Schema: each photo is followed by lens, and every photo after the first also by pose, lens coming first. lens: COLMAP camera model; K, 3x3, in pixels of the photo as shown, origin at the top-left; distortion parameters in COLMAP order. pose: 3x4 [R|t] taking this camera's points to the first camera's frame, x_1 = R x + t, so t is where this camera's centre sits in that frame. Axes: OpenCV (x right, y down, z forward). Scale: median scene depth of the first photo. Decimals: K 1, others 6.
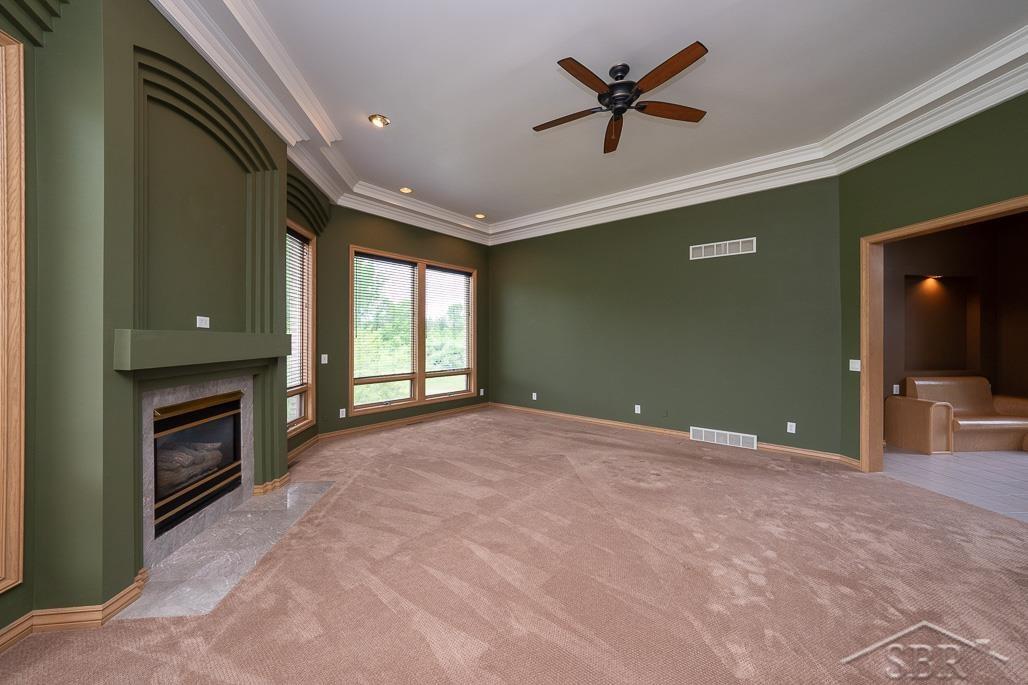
lens RADIAL K [[386.3, 0, 514.0], [0, 386.3, 342.5], [0, 0, 1]] dist [-0.000112, -0.000035]
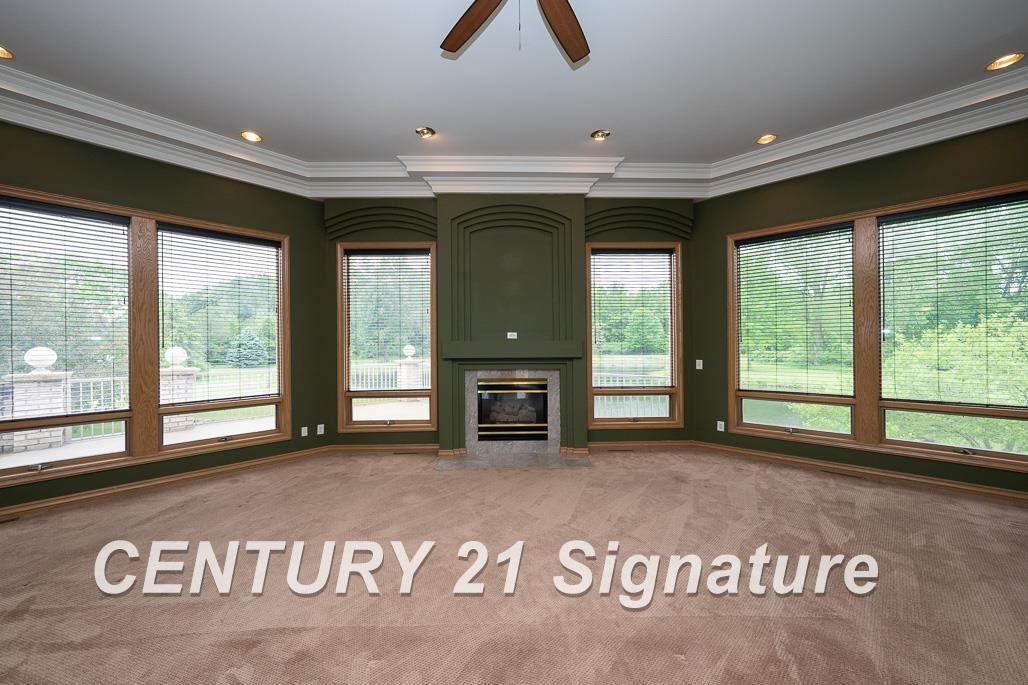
lens RADIAL K [[377.9, 0, 514.0], [0, 377.9, 342.5], [0, 0, 1]] dist [0.000018, -0.000011]
pose [[-0.086762, 0.004636, -0.996218, 0.728143], [-0.003487, 0.999982, 0.004957, -0.022432], [0.996223, 0.003904, -0.086744, 0.915650]]
